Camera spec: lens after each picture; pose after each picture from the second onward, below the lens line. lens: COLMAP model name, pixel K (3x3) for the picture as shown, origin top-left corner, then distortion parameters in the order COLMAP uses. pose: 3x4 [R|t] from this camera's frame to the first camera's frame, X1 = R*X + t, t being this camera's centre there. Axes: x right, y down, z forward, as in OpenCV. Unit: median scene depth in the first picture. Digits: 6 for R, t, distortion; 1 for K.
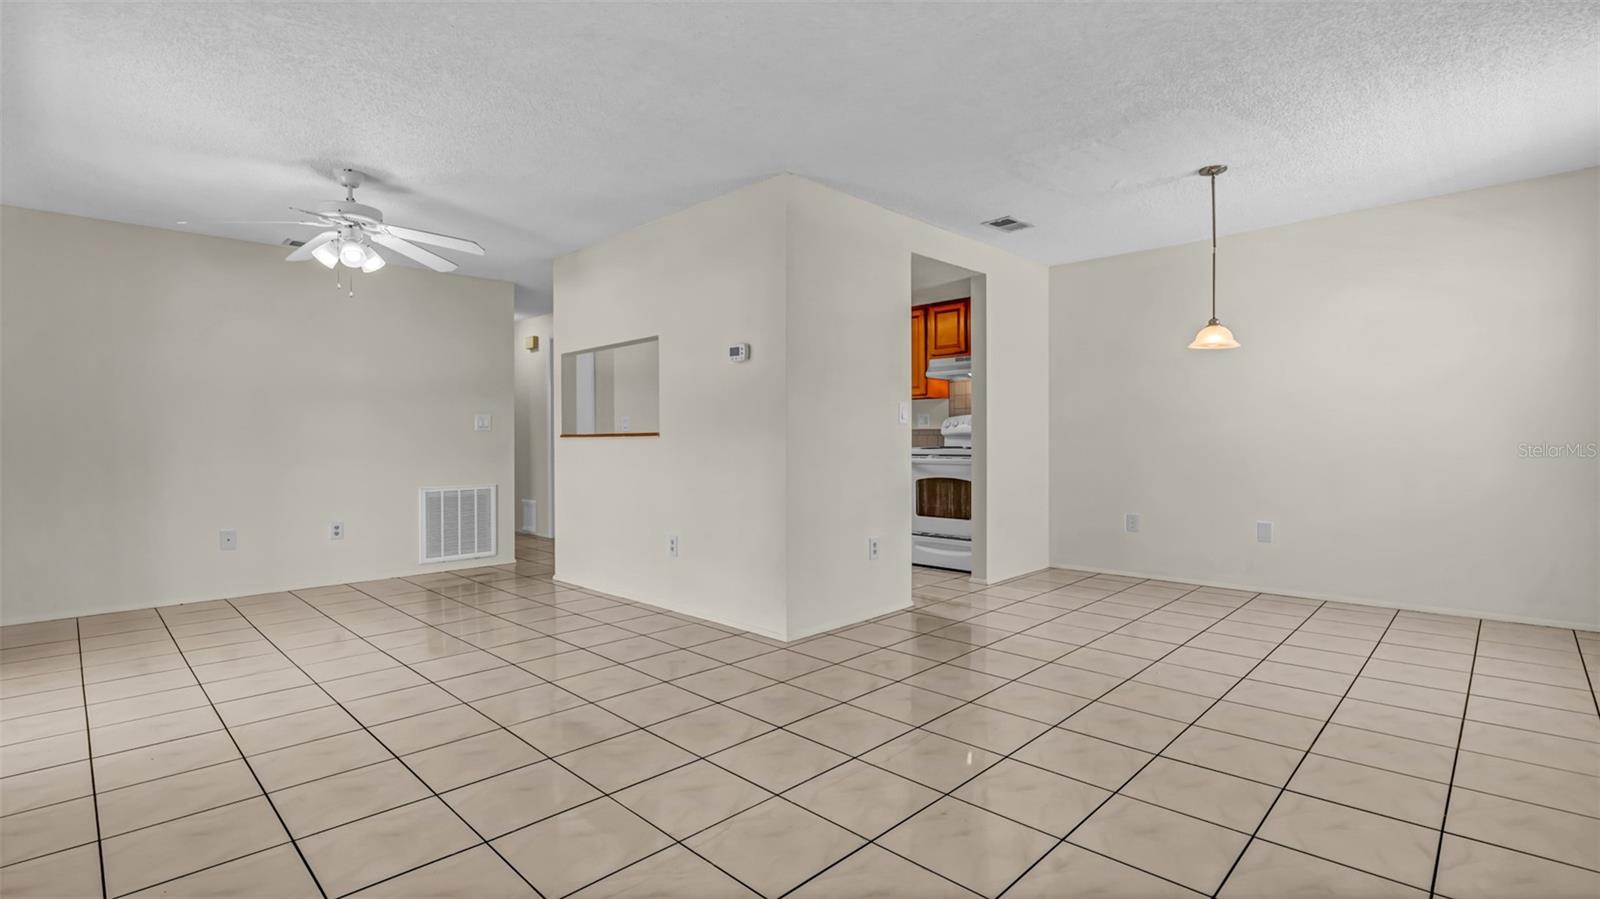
lens RADIAL K [[737.7, 0, 798.5], [0, 737.7, 455.0], [0, 0, 1]] dist [-0.001371, 0.000145]
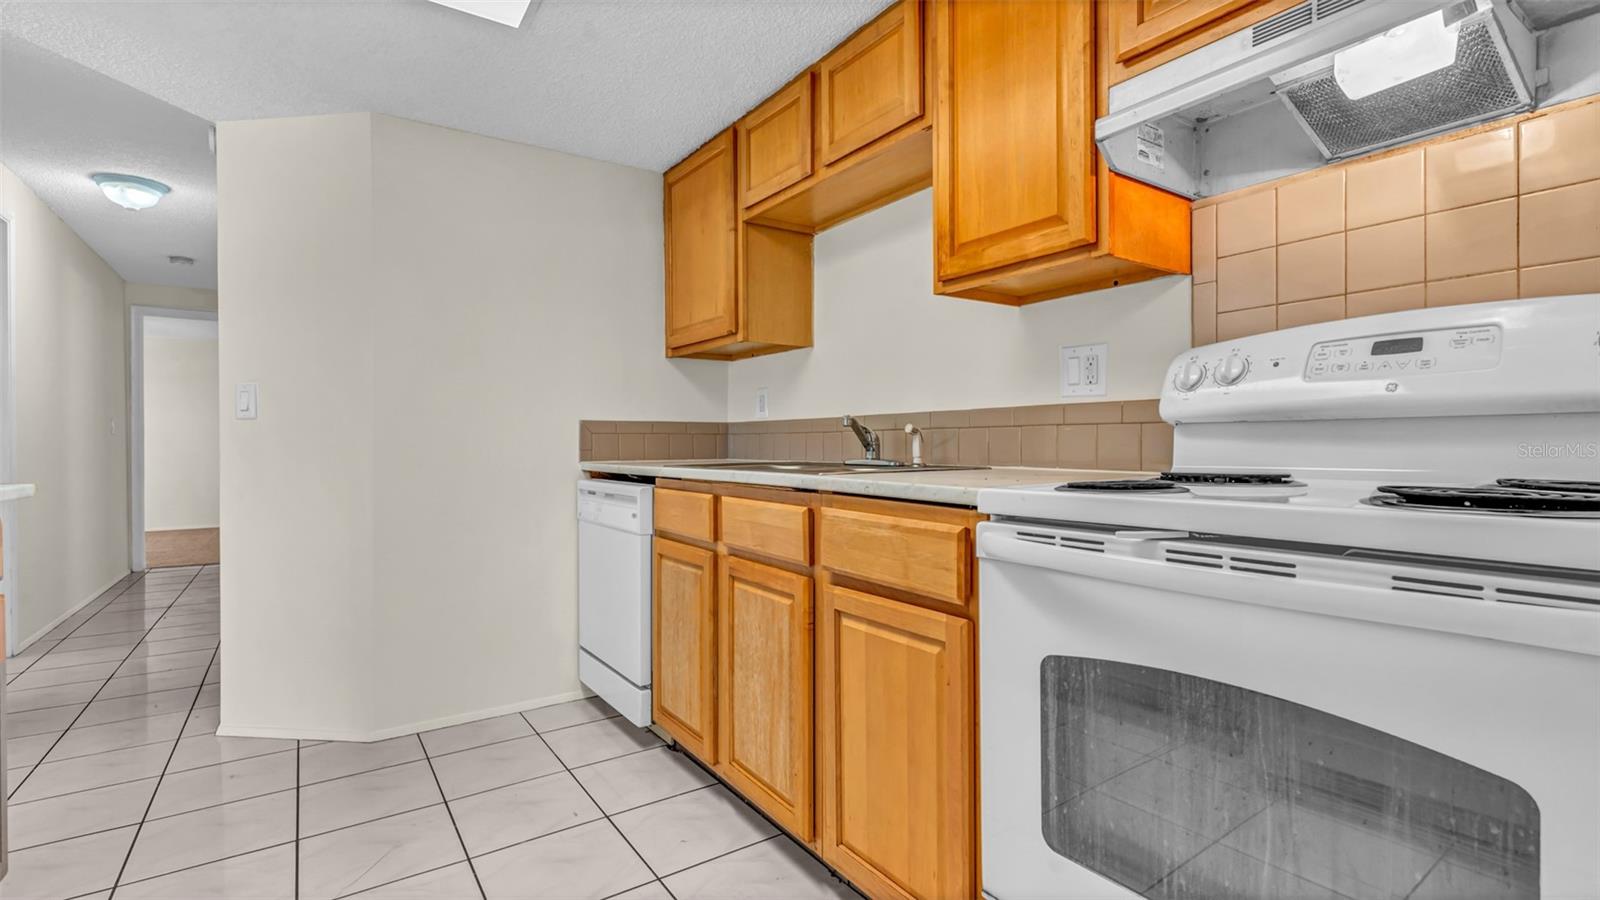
lens RADIAL K [[737.7, 0, 794.6], [0, 737.7, 442.2], [0, 0, 1]] dist [-0.001371, 0.000145]
pose [[0.980173, 0.003374, -0.198115, 0.124148], [-0.003687, 0.999992, -0.001215, -0.019706], [0.198110, 0.001921, 0.980178, 0.738766]]
